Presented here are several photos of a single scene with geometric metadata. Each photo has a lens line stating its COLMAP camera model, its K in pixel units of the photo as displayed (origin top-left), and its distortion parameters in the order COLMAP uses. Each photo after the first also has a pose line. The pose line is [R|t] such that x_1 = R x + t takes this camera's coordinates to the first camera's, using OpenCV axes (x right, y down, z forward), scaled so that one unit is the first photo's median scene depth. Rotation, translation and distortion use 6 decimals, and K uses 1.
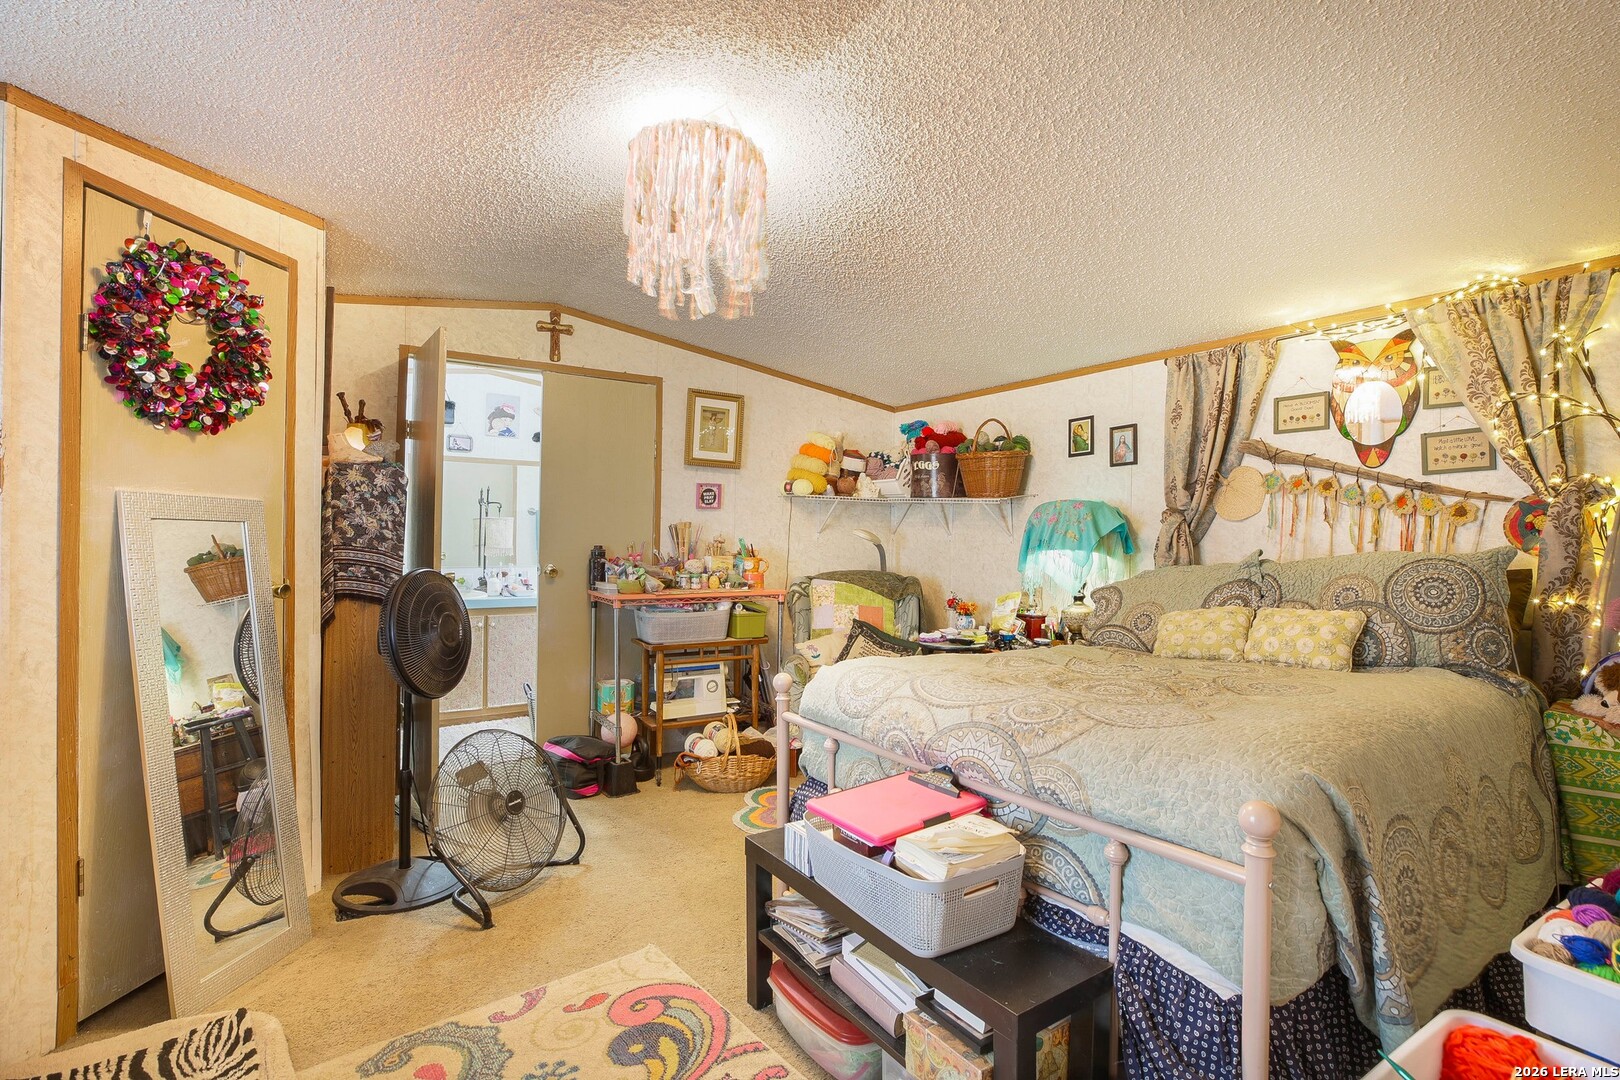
lens RADIAL K [[758.3, 0, 809.8], [0, 758.3, 533.6], [0, 0, 1]] dist [-0.048041, 0.014310]
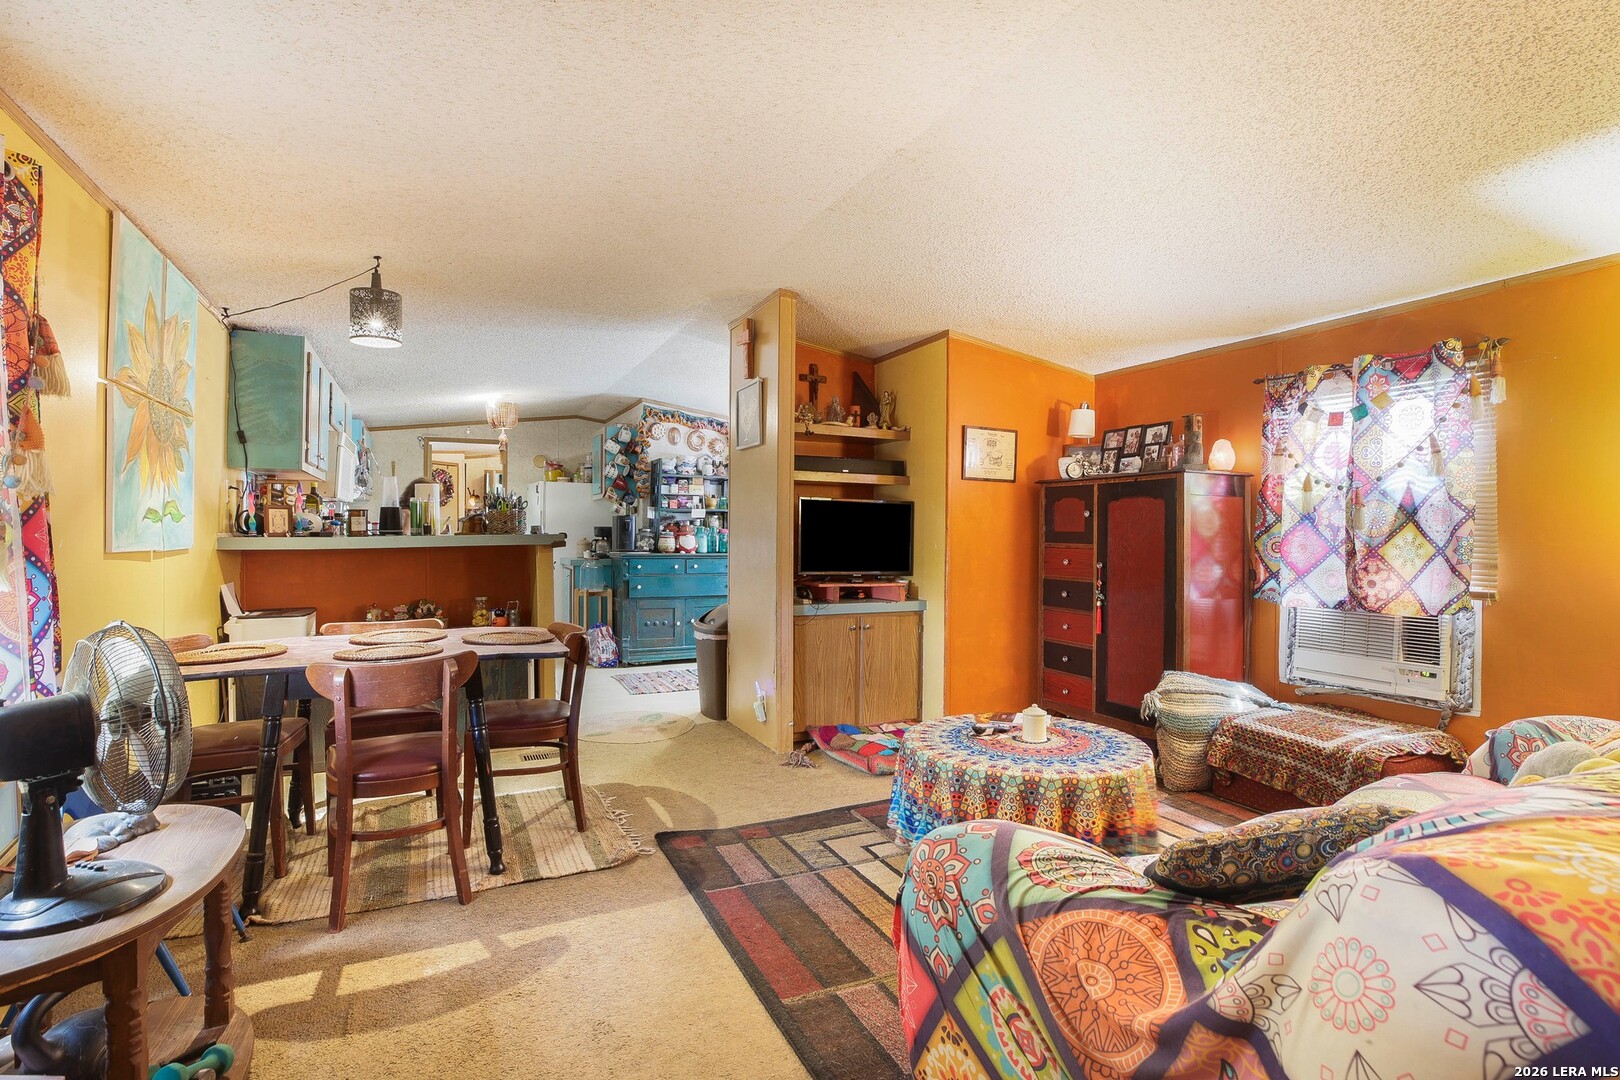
lens RADIAL K [[736.3, 0, 834.6], [0, 736.3, 533.9], [0, 0, 1]] dist [-0.043332, -0.000033]
pose [[0.996459, -0.001229, -0.084068, 1.812593], [0.002176, 0.999935, 0.011169, -0.007724], [0.084049, -0.011313, 0.996397, -2.993611]]
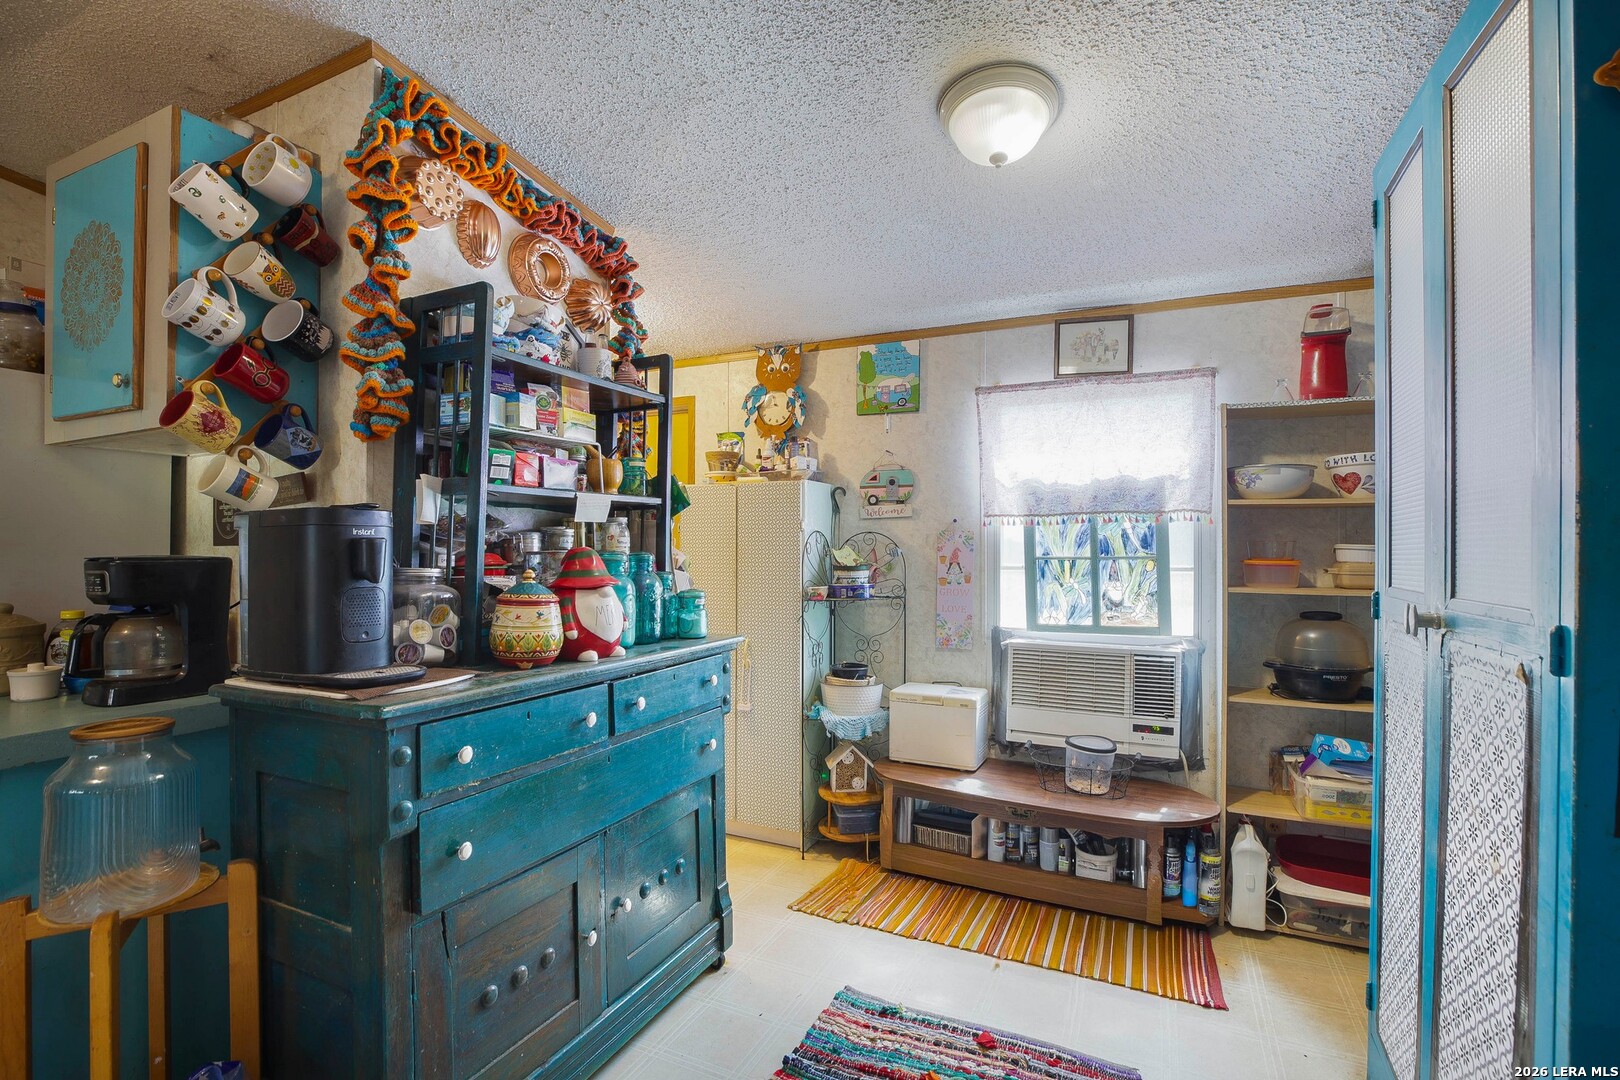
lens RADIAL K [[743.0, 0, 810.0], [0, 743.0, 540.0], [0, 0, 1]] dist [-0.044232, 0.014174]
pose [[0.854794, -0.000477, 0.518967, 0.855426], [-0.003821, 0.999967, 0.007213, -0.027613], [-0.518953, -0.008148, 0.854764, -1.088368]]
